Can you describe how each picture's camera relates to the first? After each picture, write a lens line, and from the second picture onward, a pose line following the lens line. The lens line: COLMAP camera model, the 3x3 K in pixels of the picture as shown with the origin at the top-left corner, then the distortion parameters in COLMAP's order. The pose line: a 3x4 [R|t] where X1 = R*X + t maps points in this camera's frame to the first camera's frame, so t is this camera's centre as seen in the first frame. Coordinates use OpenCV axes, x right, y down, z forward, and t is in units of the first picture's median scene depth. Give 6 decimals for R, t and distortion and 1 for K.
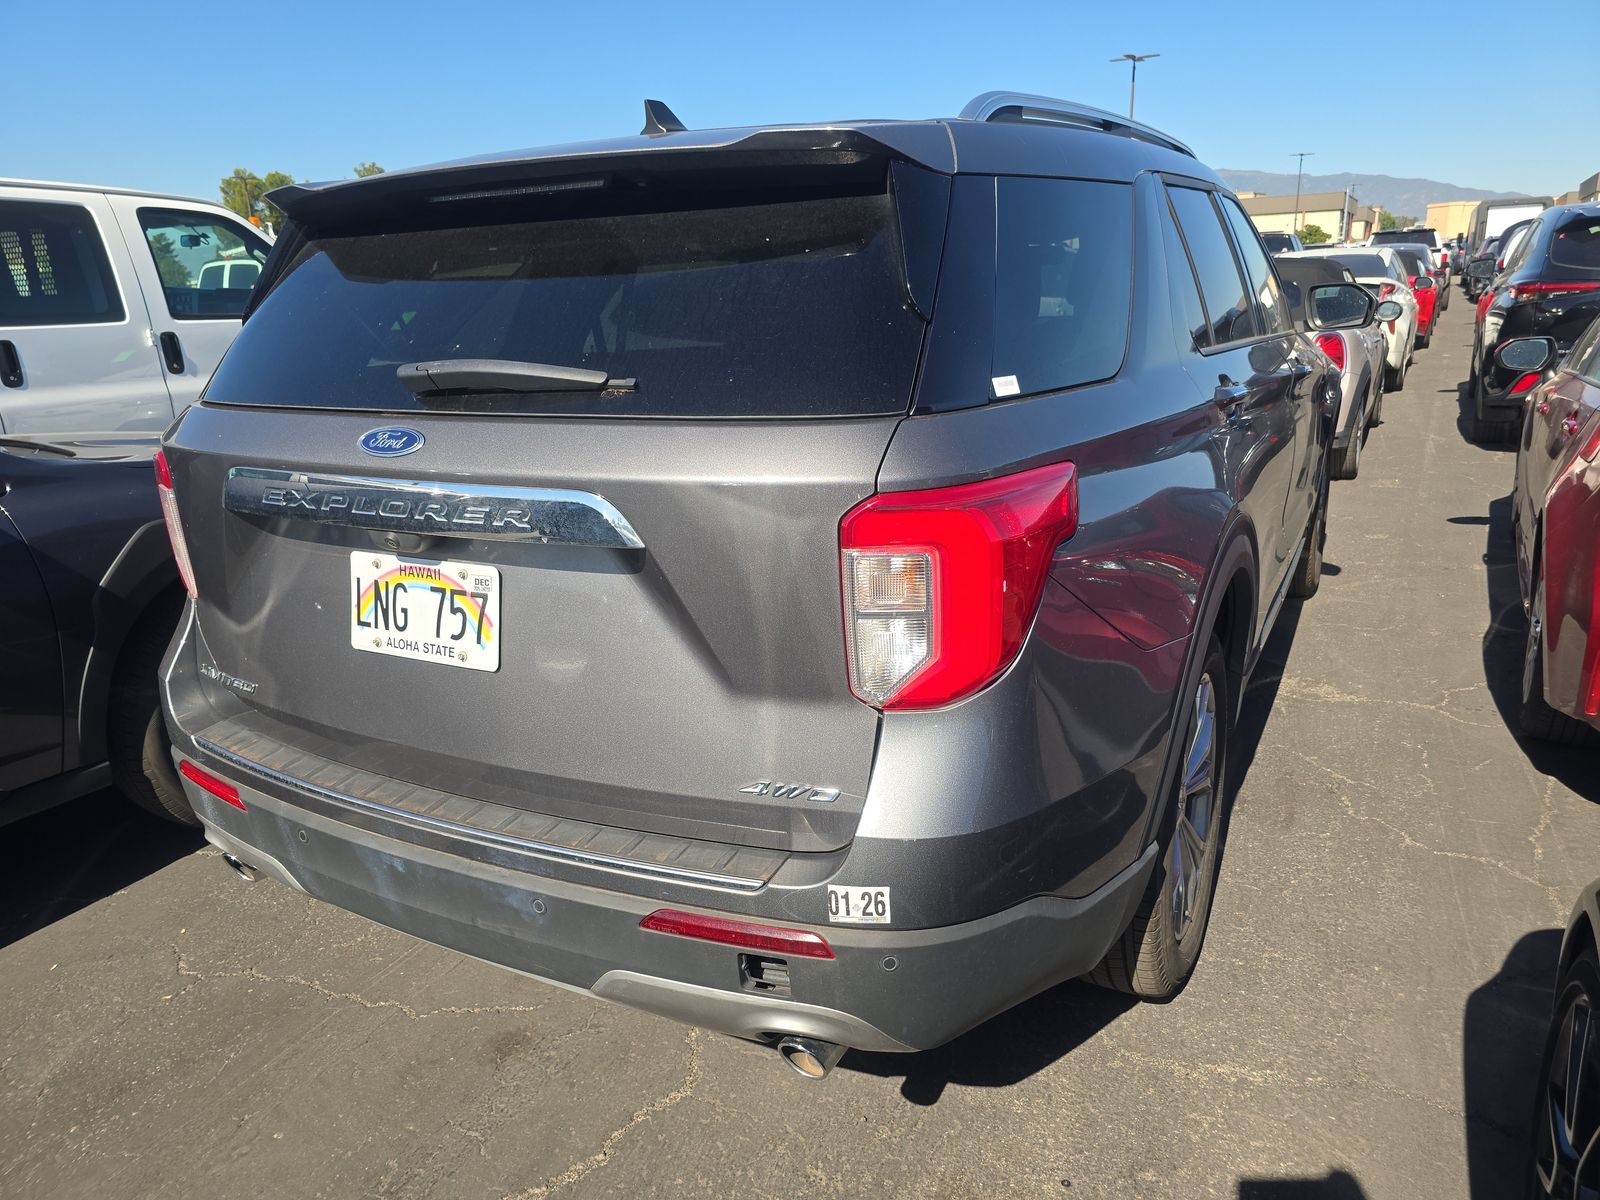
lens RADIAL K [[1070.5, 0, 790.9], [0, 1070.5, 597.2], [0, 0, 1]] dist [0.041011, -0.028599]
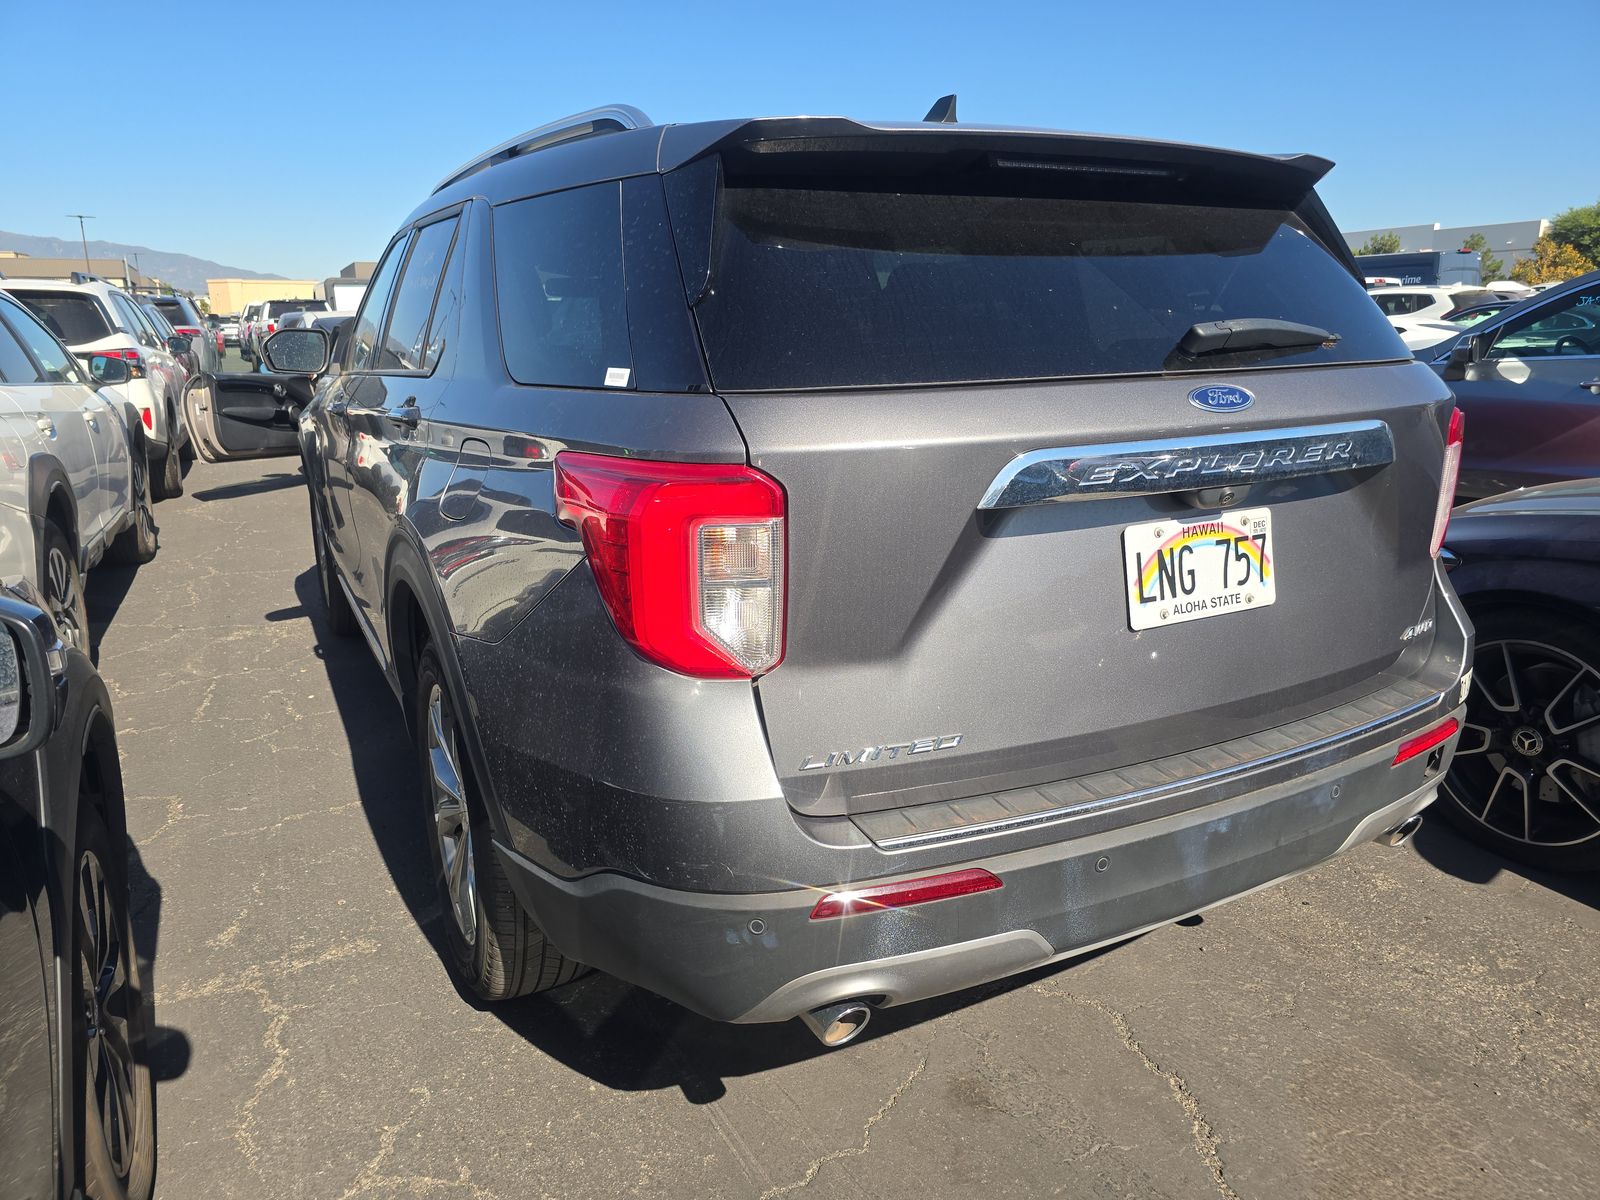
lens RADIAL K [[1070.5, 0, 822.9], [0, 1070.5, 605.4], [0, 0, 1]] dist [0.041011, -0.028599]
pose [[0.548757, -0.179911, 0.816393, -1.402639], [0.222982, 0.972688, 0.064472, -0.100454], [-0.805695, 0.146662, 0.573886, 0.729438]]
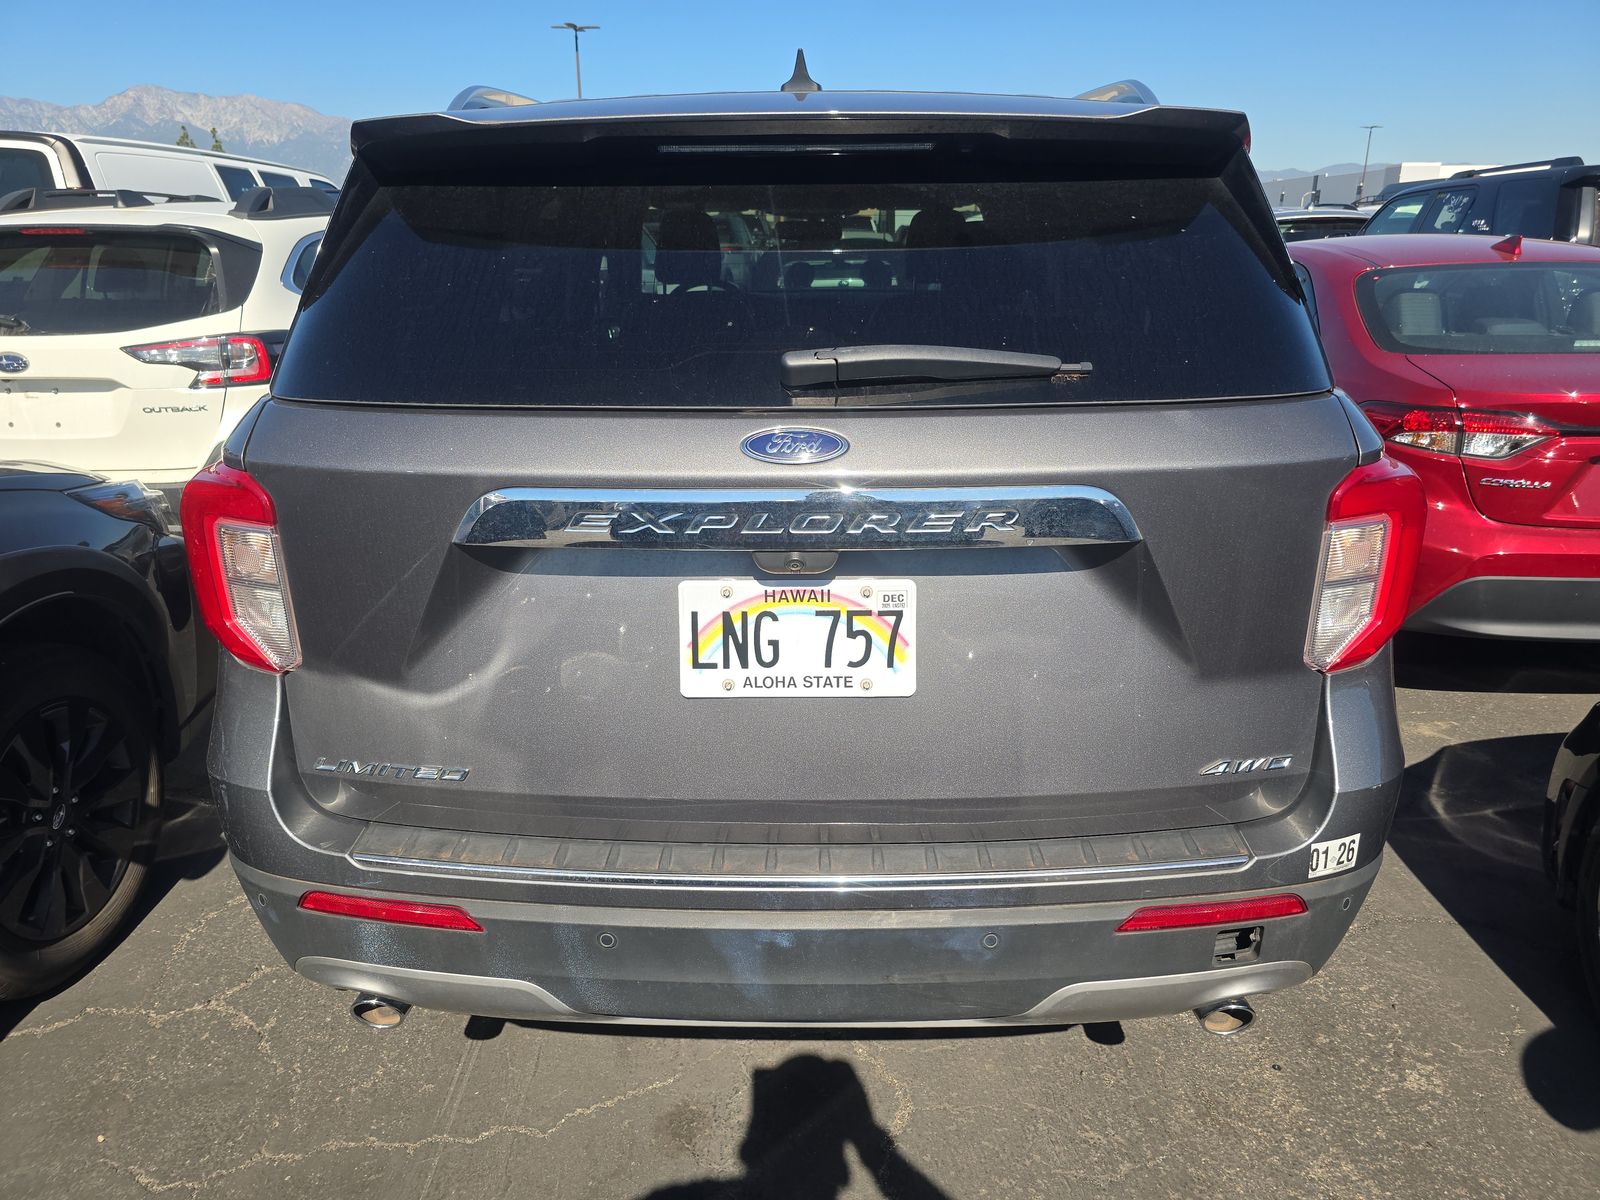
lens RADIAL K [[1070.5, 0, 802.2], [0, 1070.5, 592.9], [0, 0, 1]] dist [0.041011, -0.028599]
pose [[0.886435, -0.113600, 0.448696, -0.734384], [0.102435, 0.993524, 0.049171, -0.067746], [-0.451376, 0.002375, 0.892331, 0.243818]]
